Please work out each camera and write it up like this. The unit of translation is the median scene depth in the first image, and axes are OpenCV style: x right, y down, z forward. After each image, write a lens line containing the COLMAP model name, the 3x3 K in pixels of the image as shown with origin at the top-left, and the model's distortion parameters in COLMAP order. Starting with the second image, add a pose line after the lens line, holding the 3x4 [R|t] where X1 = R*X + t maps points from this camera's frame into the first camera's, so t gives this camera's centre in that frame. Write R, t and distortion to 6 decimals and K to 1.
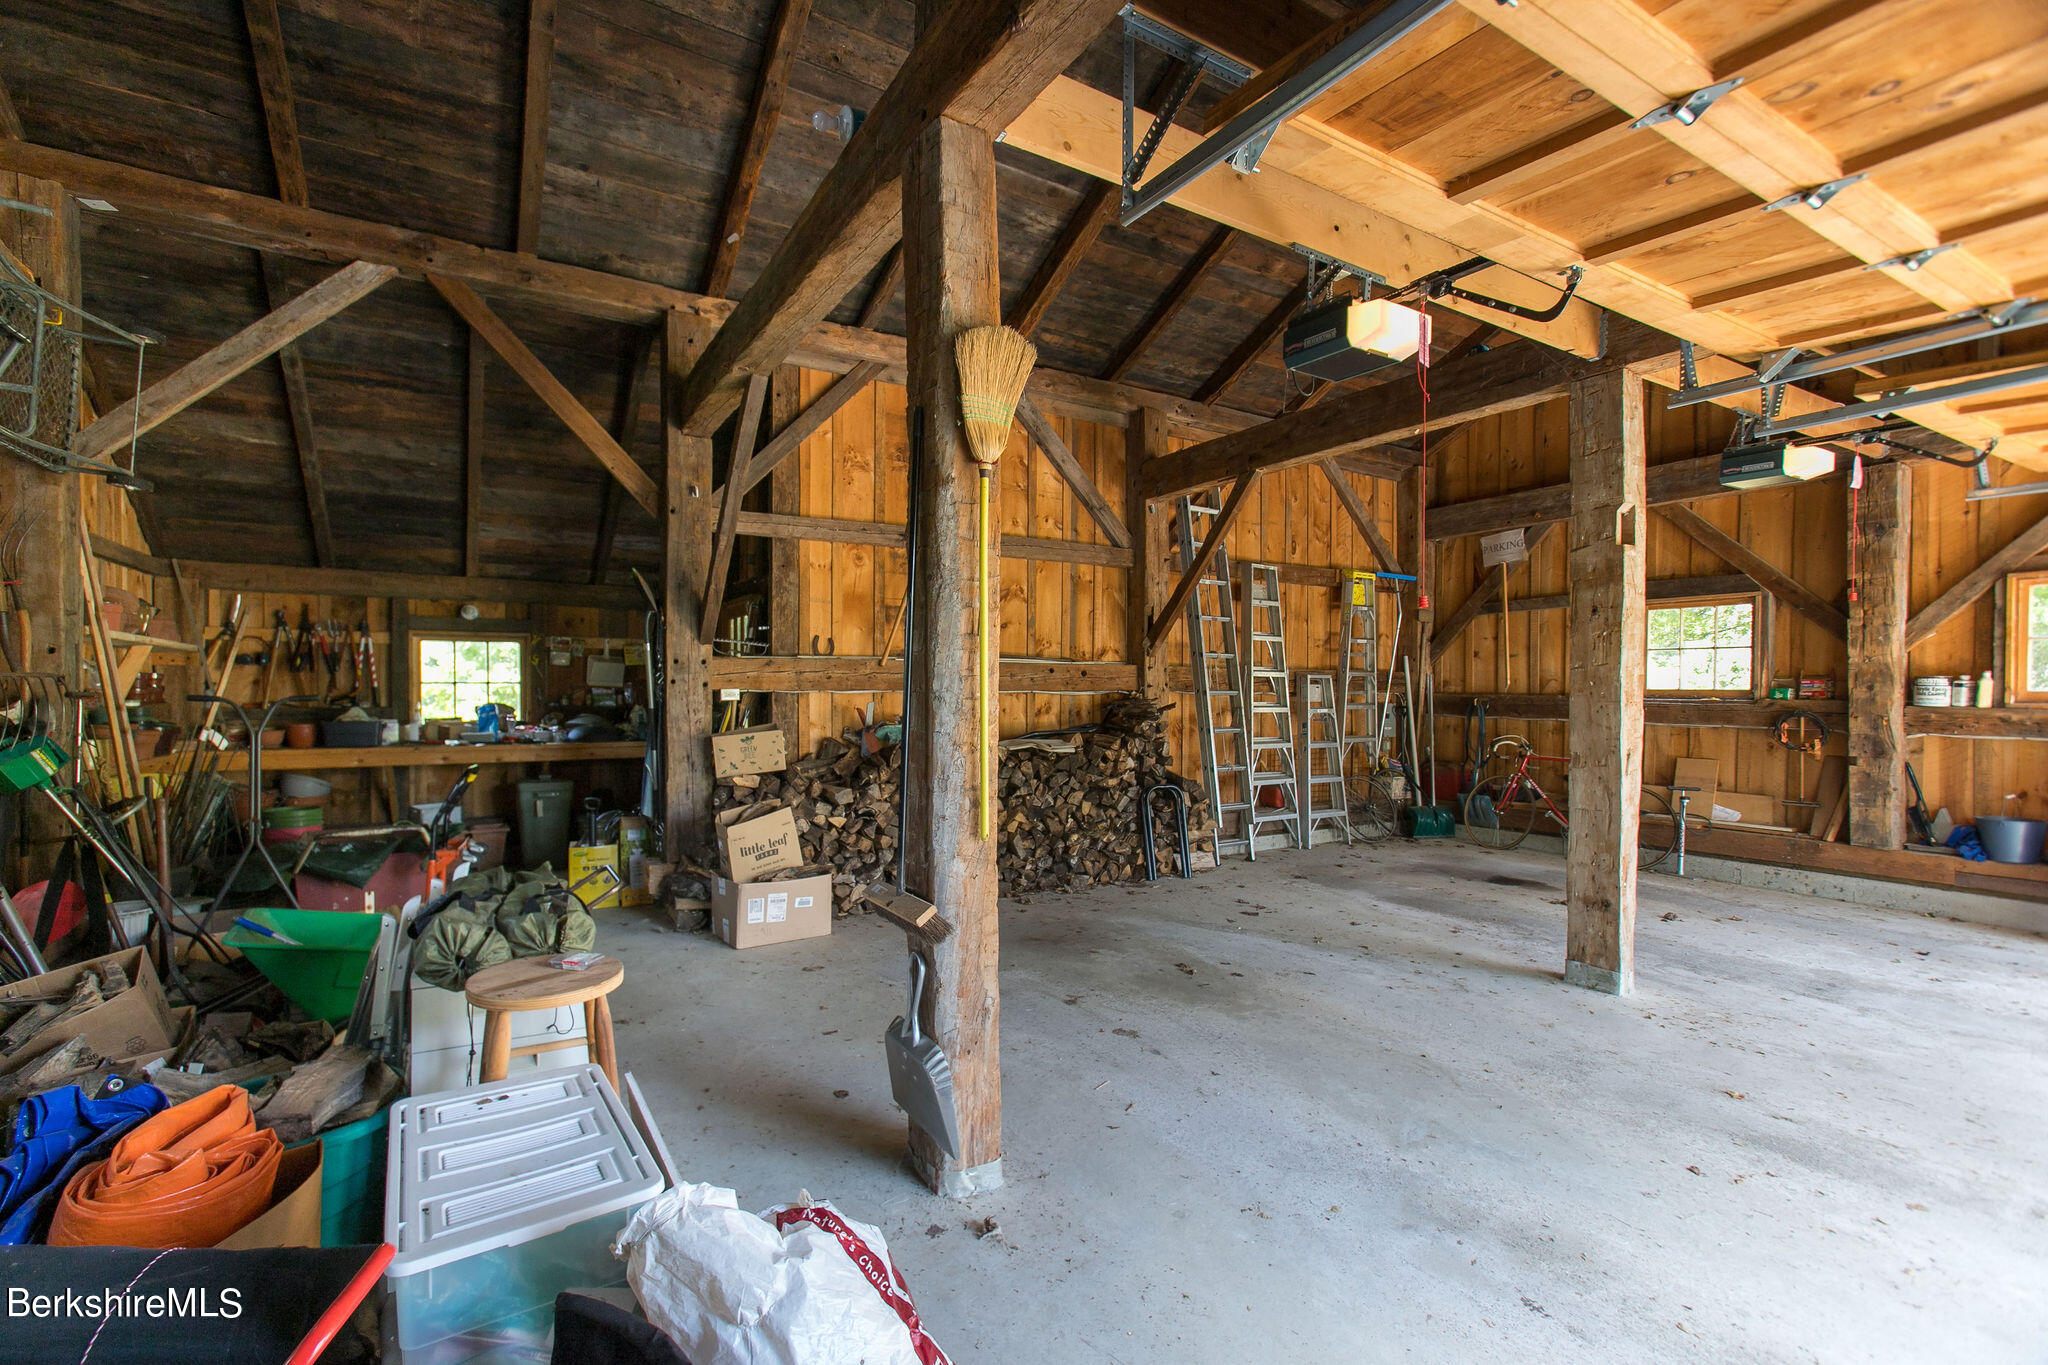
lens RADIAL K [[900.3, 0, 1024.4], [0, 900.3, 691.8], [0, 0, 1]] dist [0.025348, -0.000001]
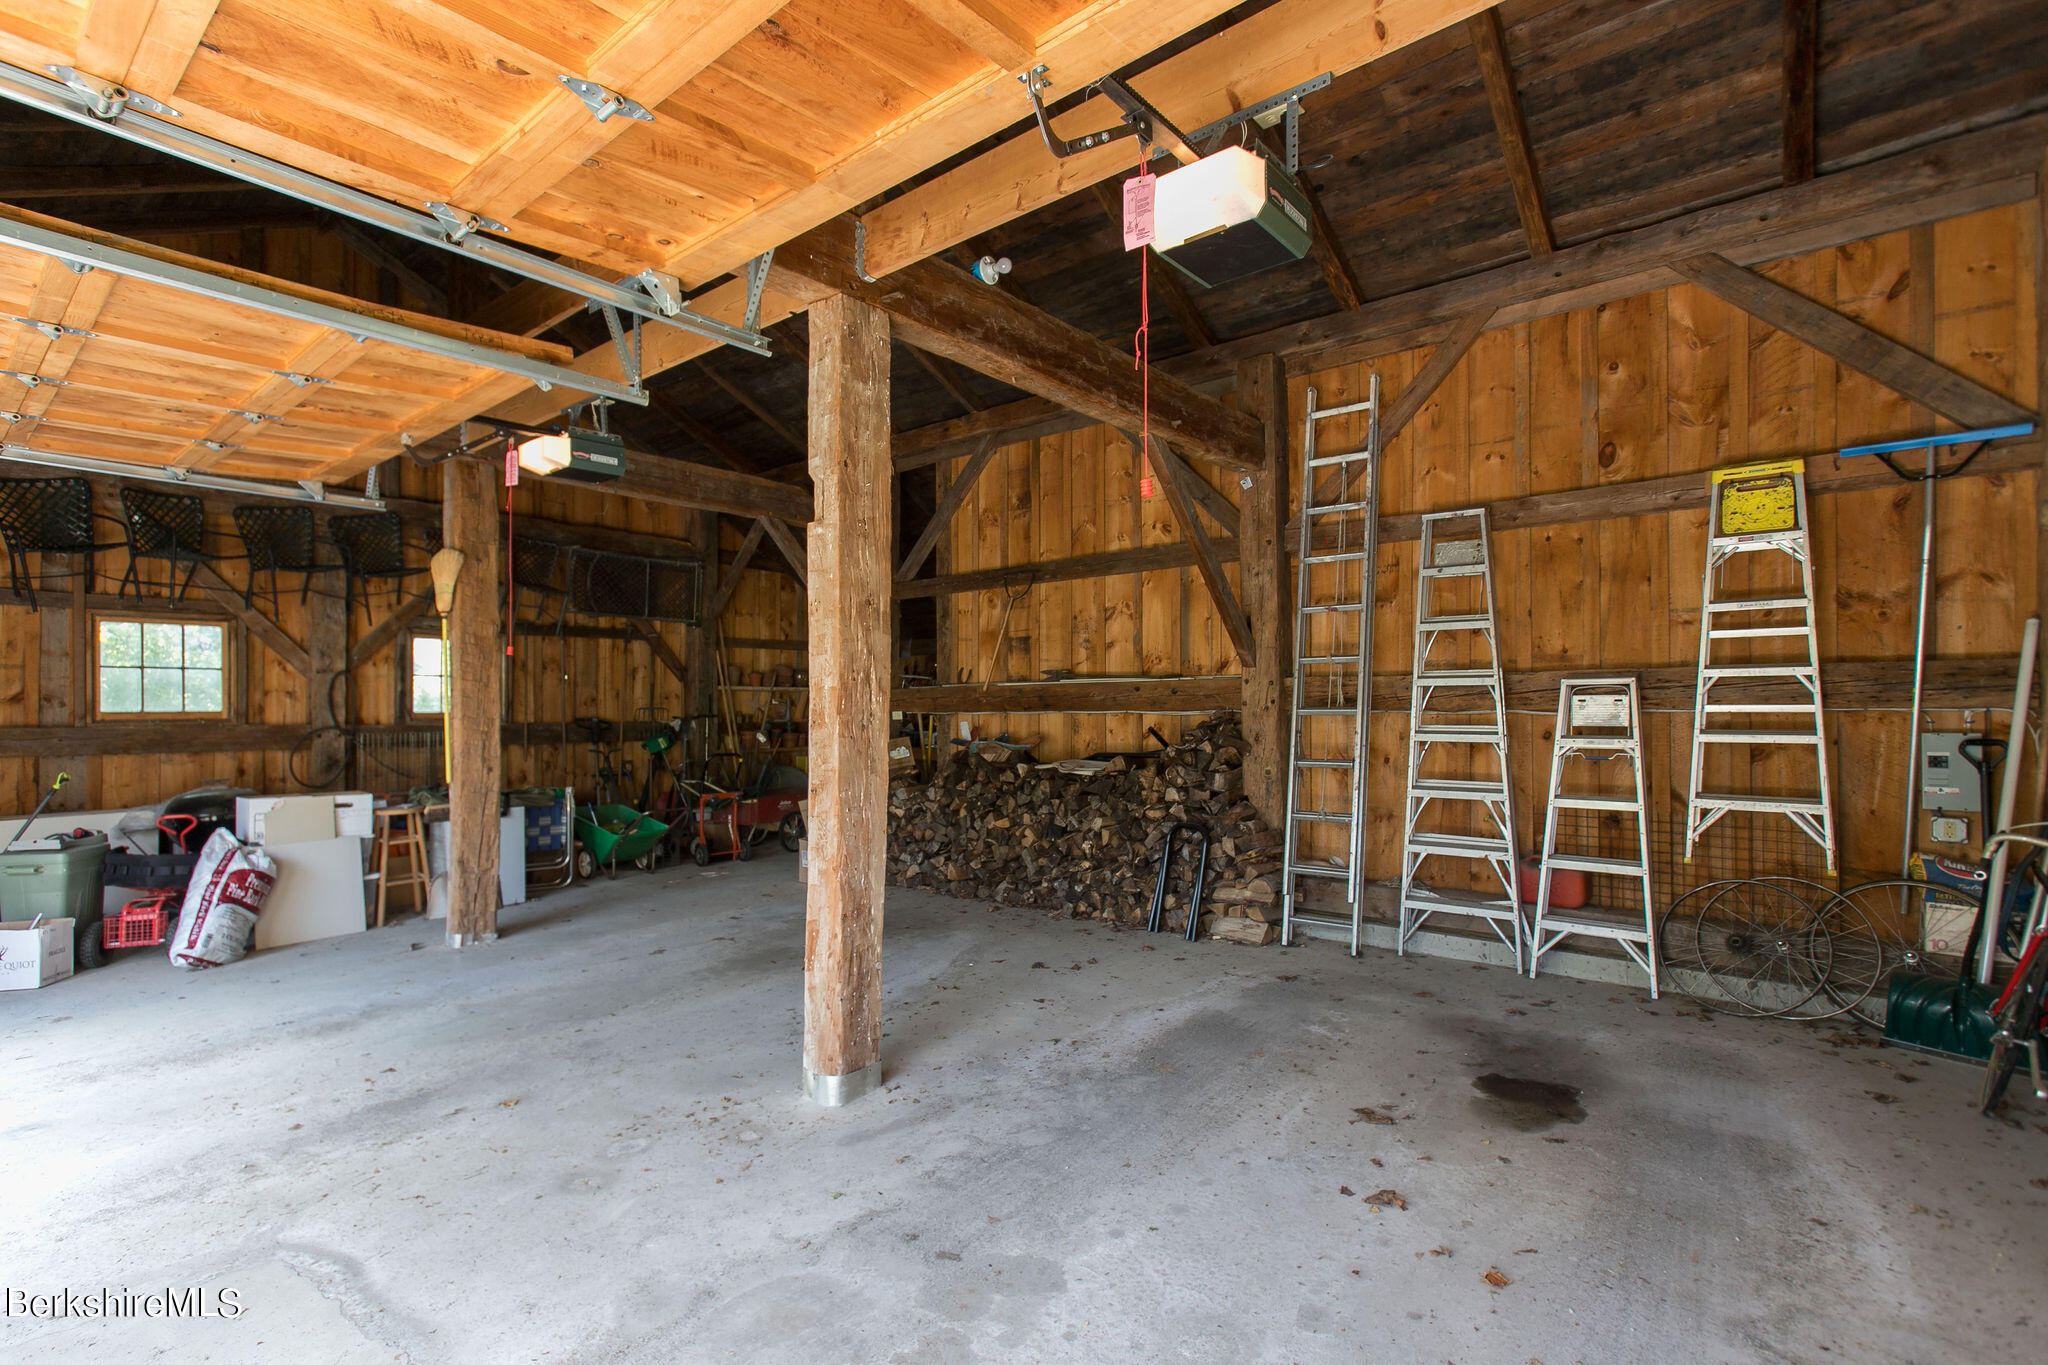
lens RADIAL K [[975.9, 0, 1024.0], [0, 975.9, 682.5], [0, 0, 1]] dist [-0.000849, 0.000402]
pose [[0.318373, -0.030602, -0.947472, 1.608805], [0.002615, 0.999503, -0.031404, 0.001688], [0.947962, 0.007521, 0.318295, 0.956455]]
